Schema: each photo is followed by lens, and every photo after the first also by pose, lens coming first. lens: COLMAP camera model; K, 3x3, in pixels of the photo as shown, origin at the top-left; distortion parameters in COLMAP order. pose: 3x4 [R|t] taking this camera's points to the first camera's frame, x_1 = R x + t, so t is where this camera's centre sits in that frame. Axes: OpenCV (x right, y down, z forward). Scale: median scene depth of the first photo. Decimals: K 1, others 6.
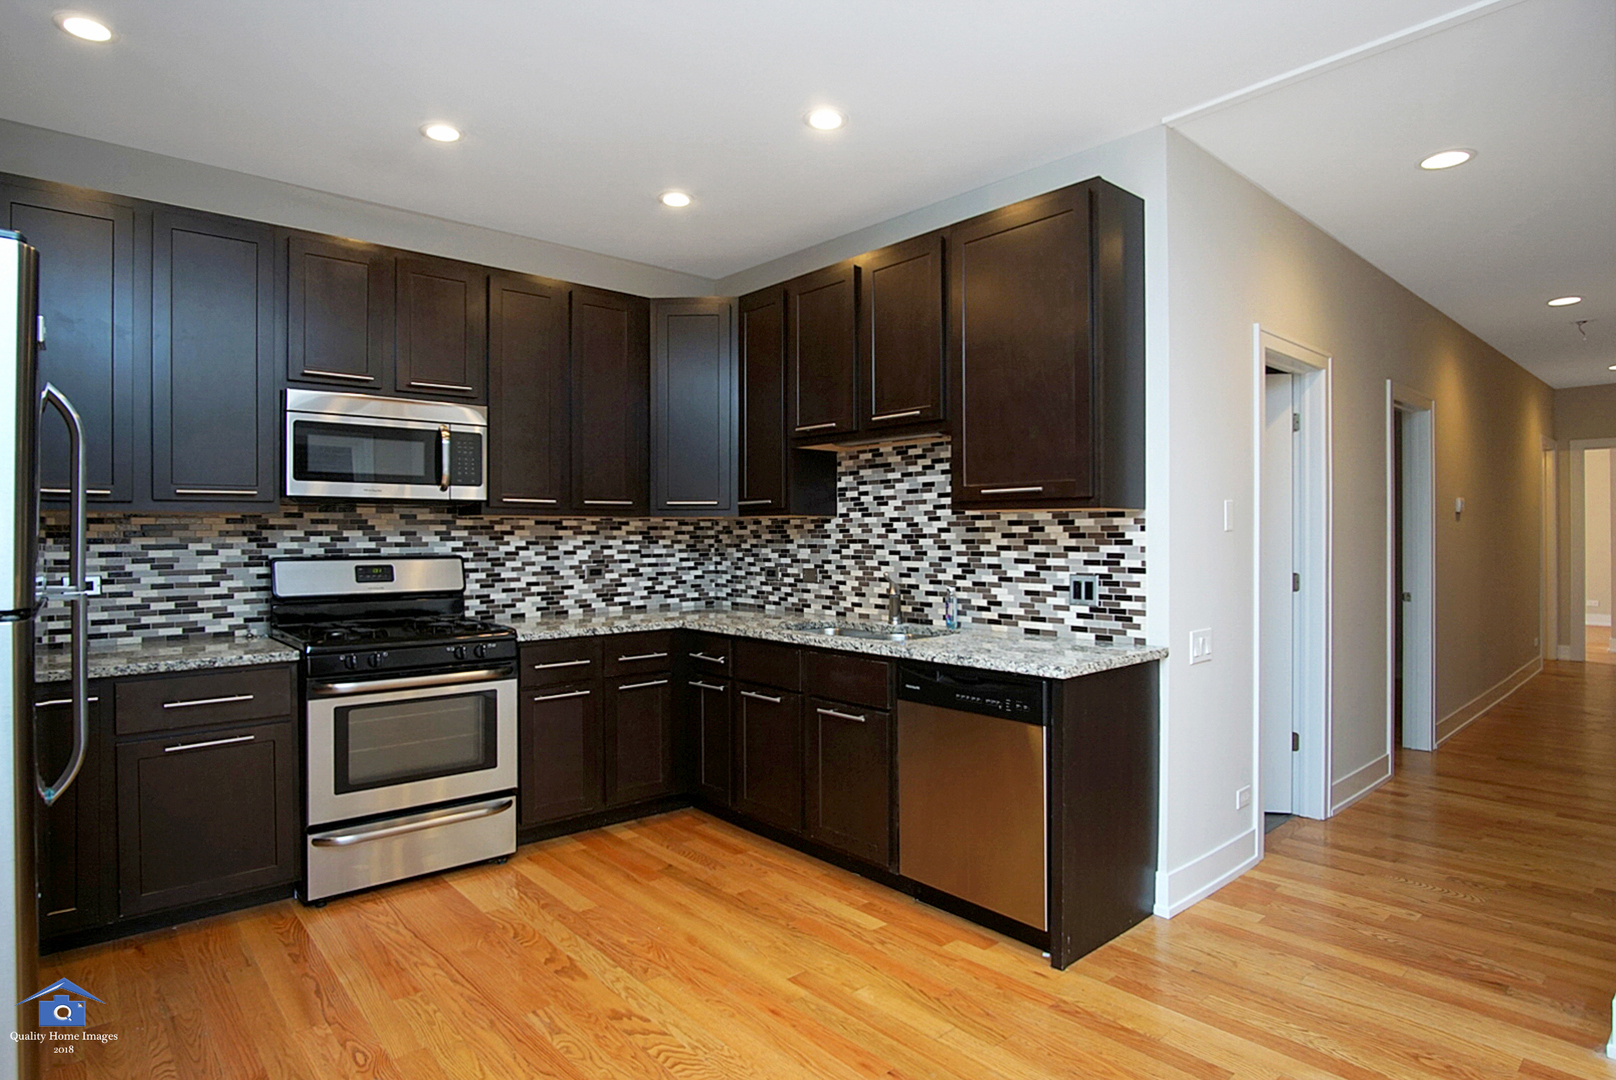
lens RADIAL K [[884.4, 0, 792.8], [0, 884.4, 531.0], [0, 0, 1]] dist [-0.029771, 0.006355]
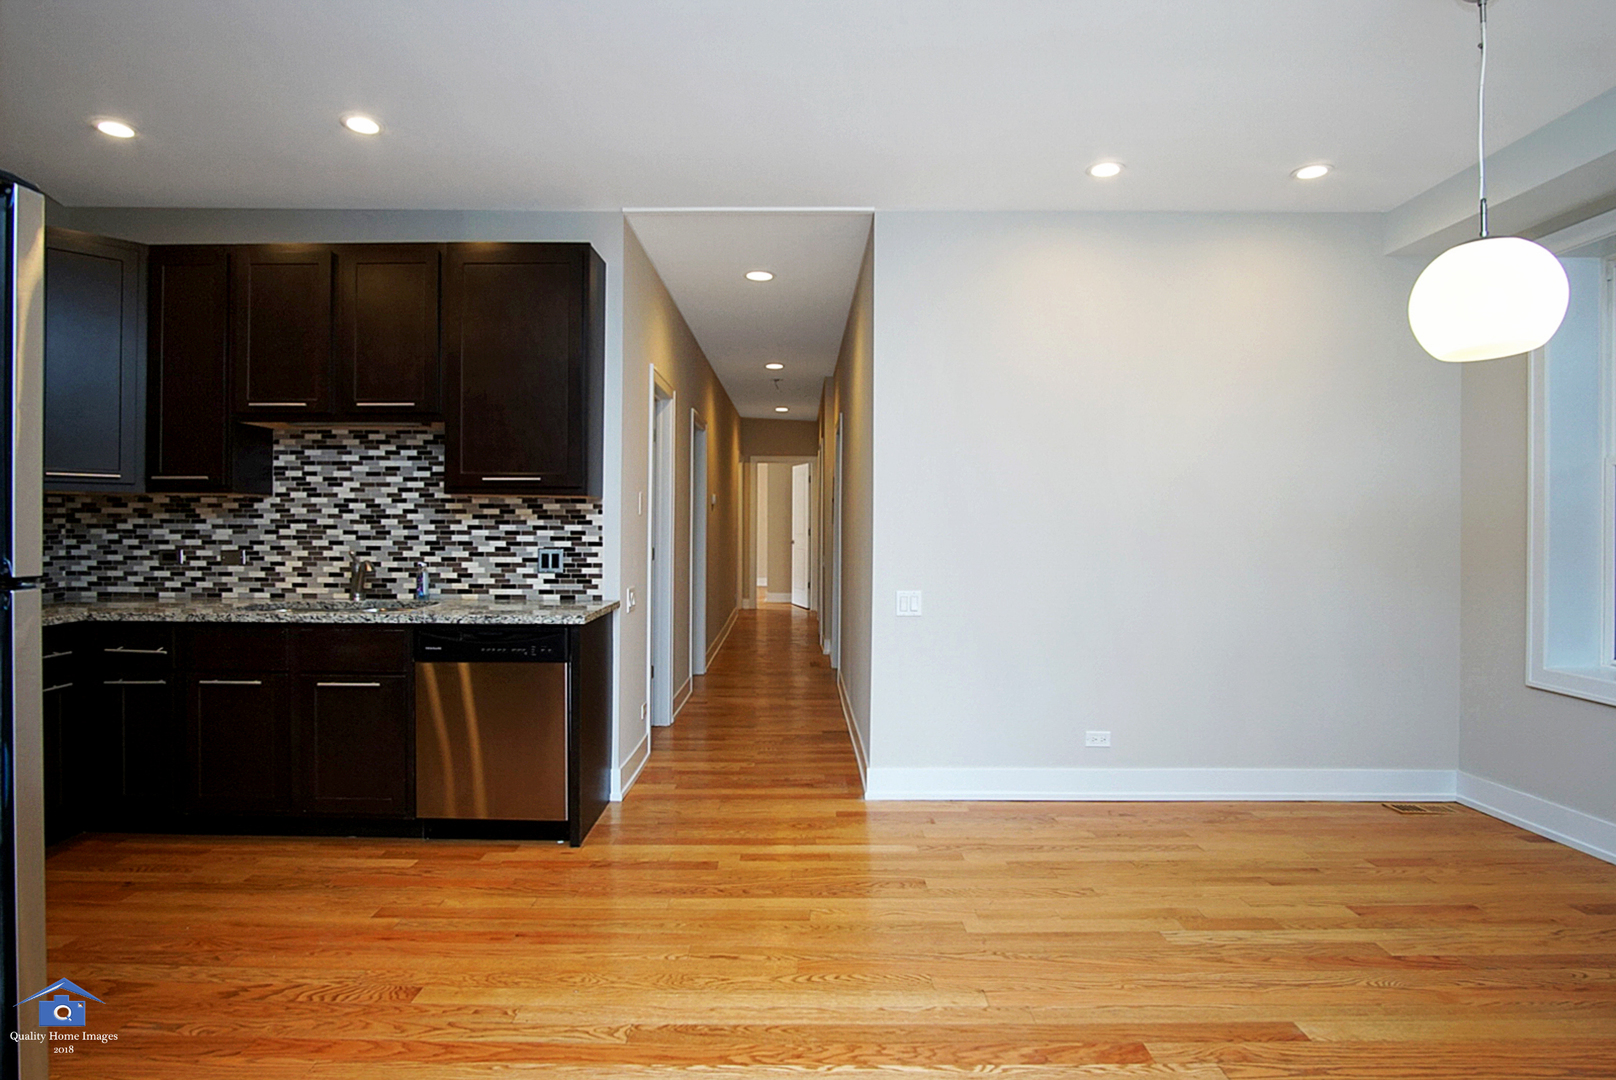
lens RADIAL K [[884.4, 0, 809.1], [0, 884.4, 525.0], [0, 0, 1]] dist [-0.029771, 0.006355]
pose [[0.655528, 0.003807, 0.755161, -0.345116], [-0.010315, 0.999939, 0.003913, 0.007122], [-0.755100, -0.010354, 0.655527, -0.090371]]
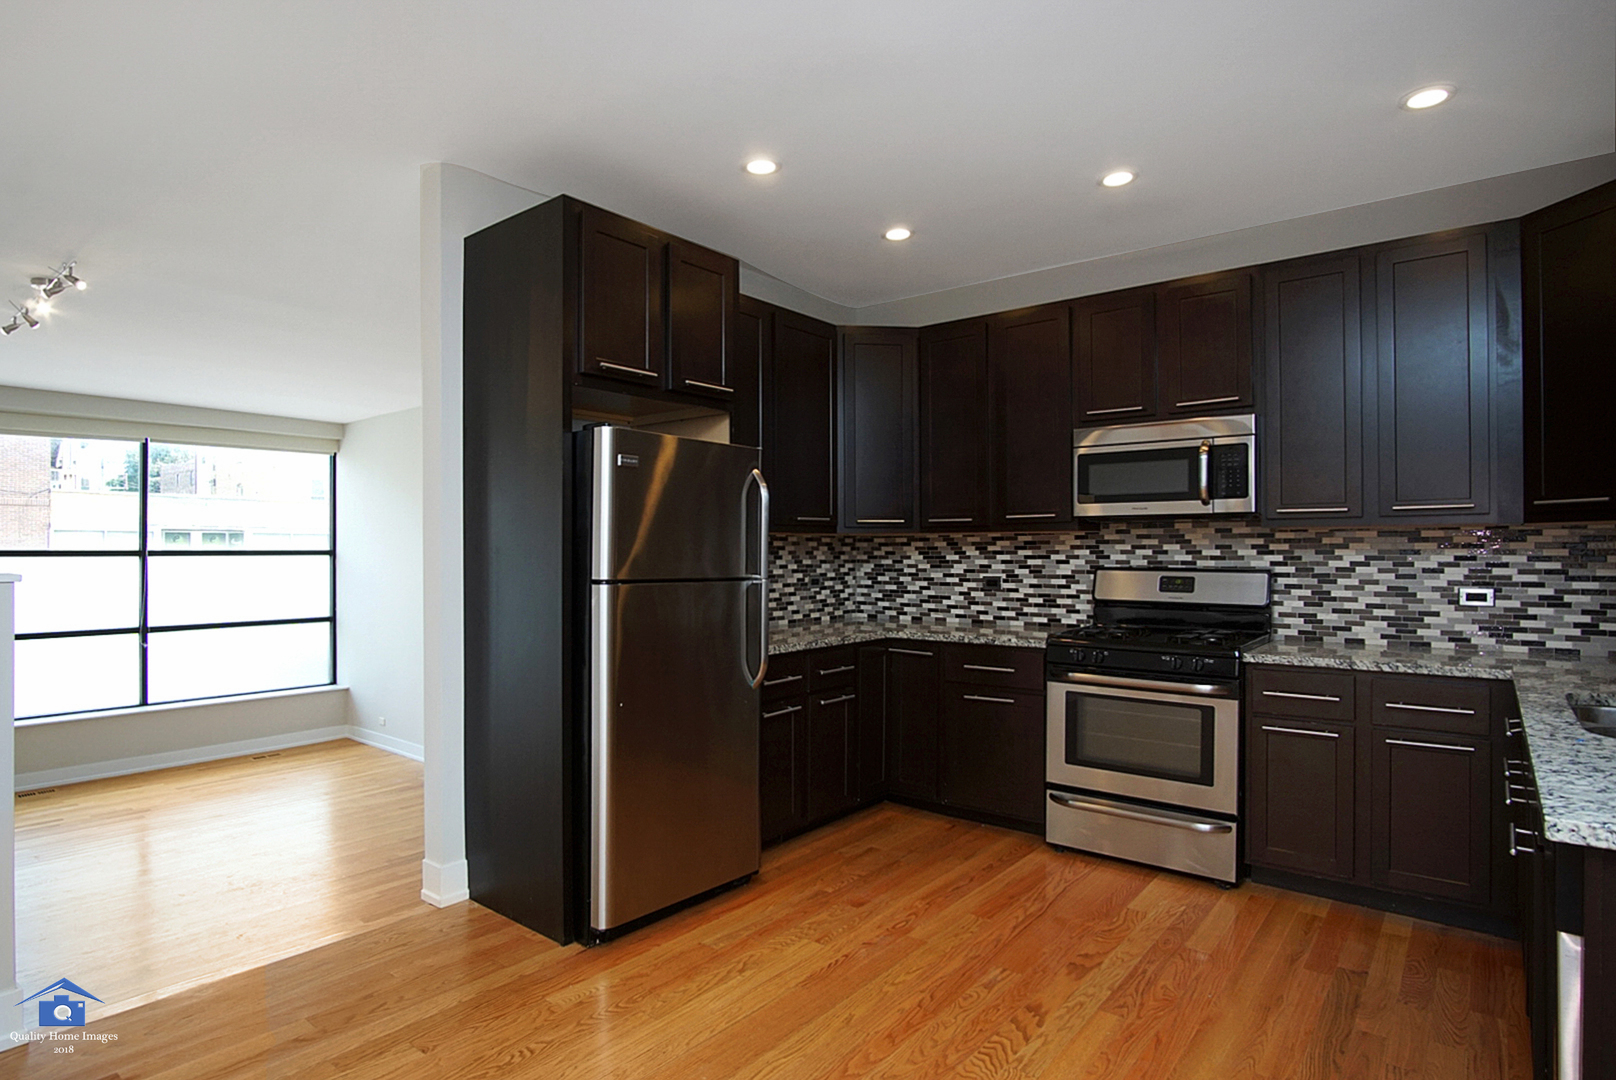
lens RADIAL K [[884.4, 0, 801.9], [0, 884.4, 546.8], [0, 0, 1]] dist [-0.029771, 0.006355]
pose [[0.174761, -0.000495, -0.984611, 0.522342], [0.004012, 0.999992, 0.000210, 0.000540], [0.984603, -0.003987, 0.174761, 0.366966]]
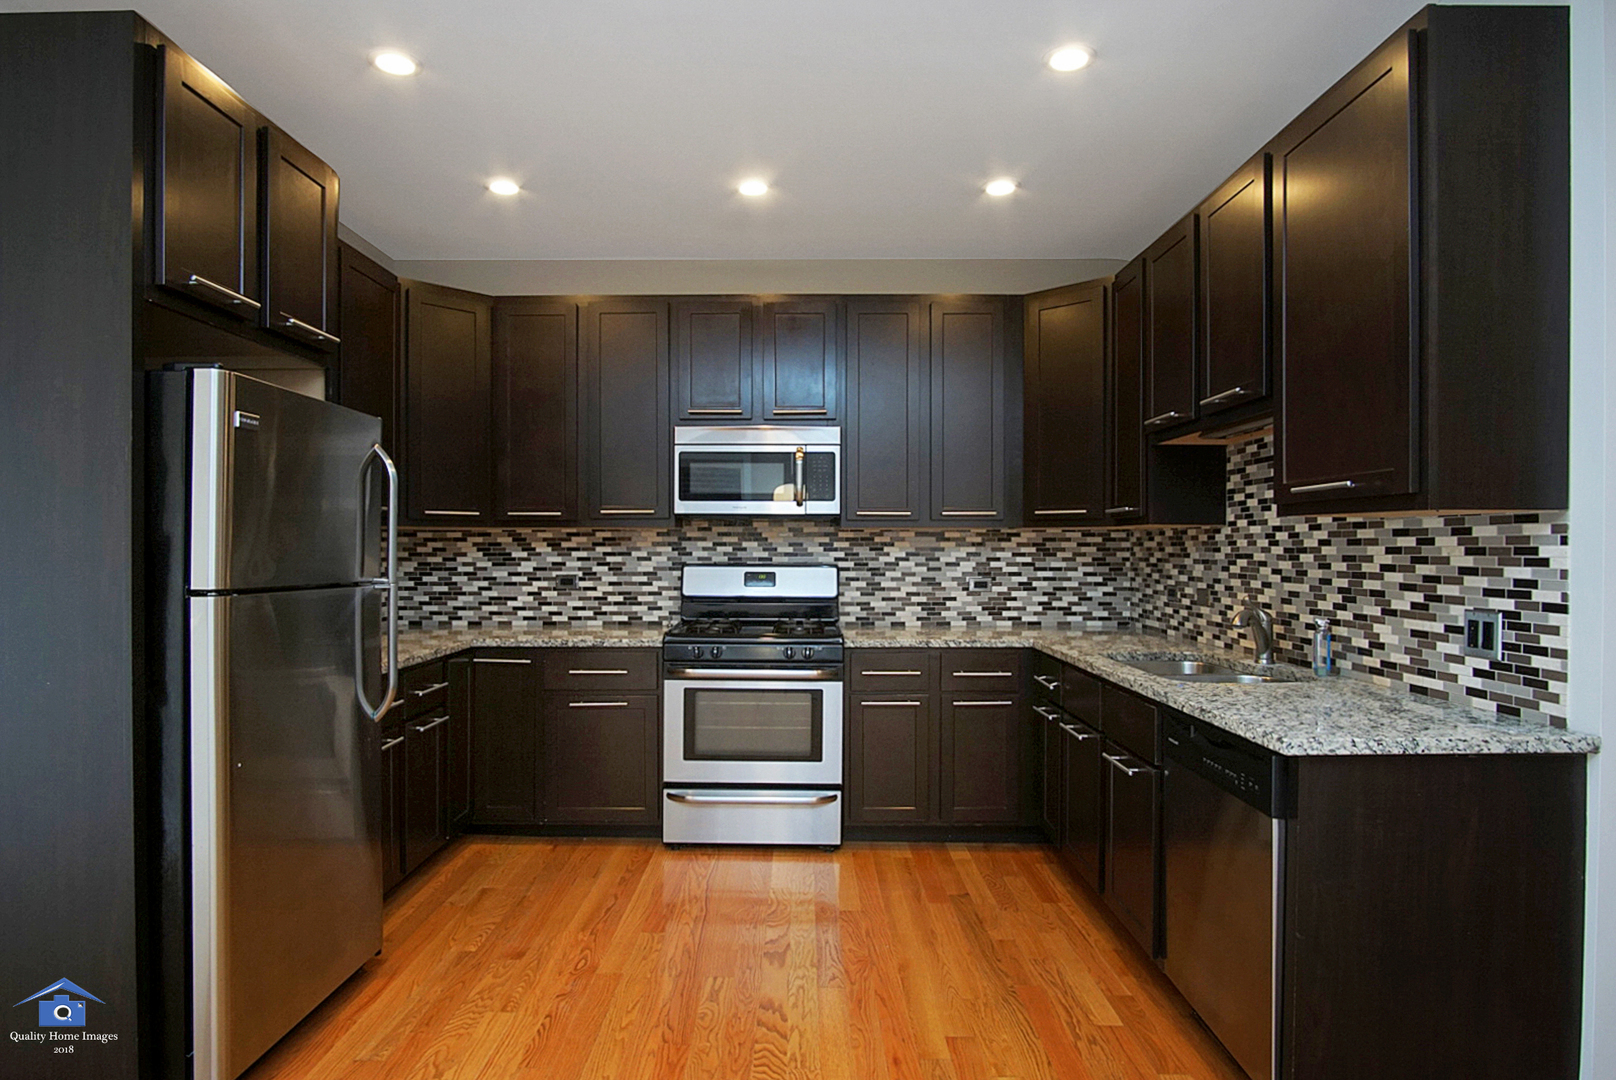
lens RADIAL K [[884.4, 0, 802.7], [0, 884.4, 551.5], [0, 0, 1]] dist [-0.029771, 0.006355]
pose [[0.750581, 0.008546, -0.660723, 0.346999], [-0.001951, 0.999941, 0.010717, -0.000520], [0.660775, -0.006755, 0.750553, 0.165376]]
